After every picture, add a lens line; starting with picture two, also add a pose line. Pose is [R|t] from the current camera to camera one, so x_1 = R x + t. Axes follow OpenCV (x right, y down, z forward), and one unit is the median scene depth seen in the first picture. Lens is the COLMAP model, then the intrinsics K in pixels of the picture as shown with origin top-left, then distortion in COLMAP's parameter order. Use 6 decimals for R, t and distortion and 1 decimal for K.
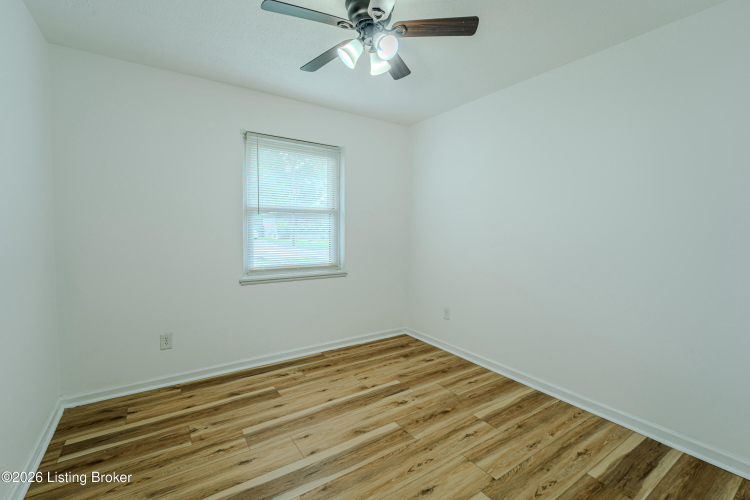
lens RADIAL K [[309.9, 0, 375.0], [0, 309.9, 250.0], [0, 0, 1]] dist [0.002007, -0.000387]
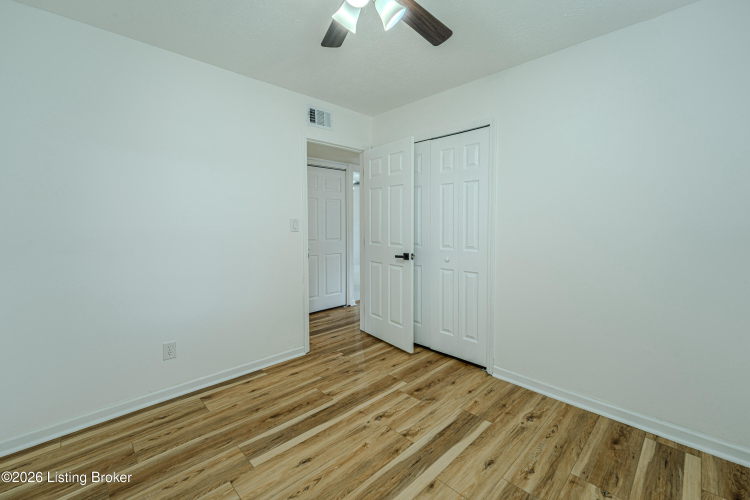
lens RADIAL K [[309.9, 0, 375.0], [0, 309.9, 250.0], [0, 0, 1]] dist [0.002007, -0.000387]
pose [[-0.982459, 0.011605, -0.186119, 0.106184], [-0.018474, 0.987095, 0.159066, -0.121659], [0.185563, 0.159714, -0.969566, 1.745024]]
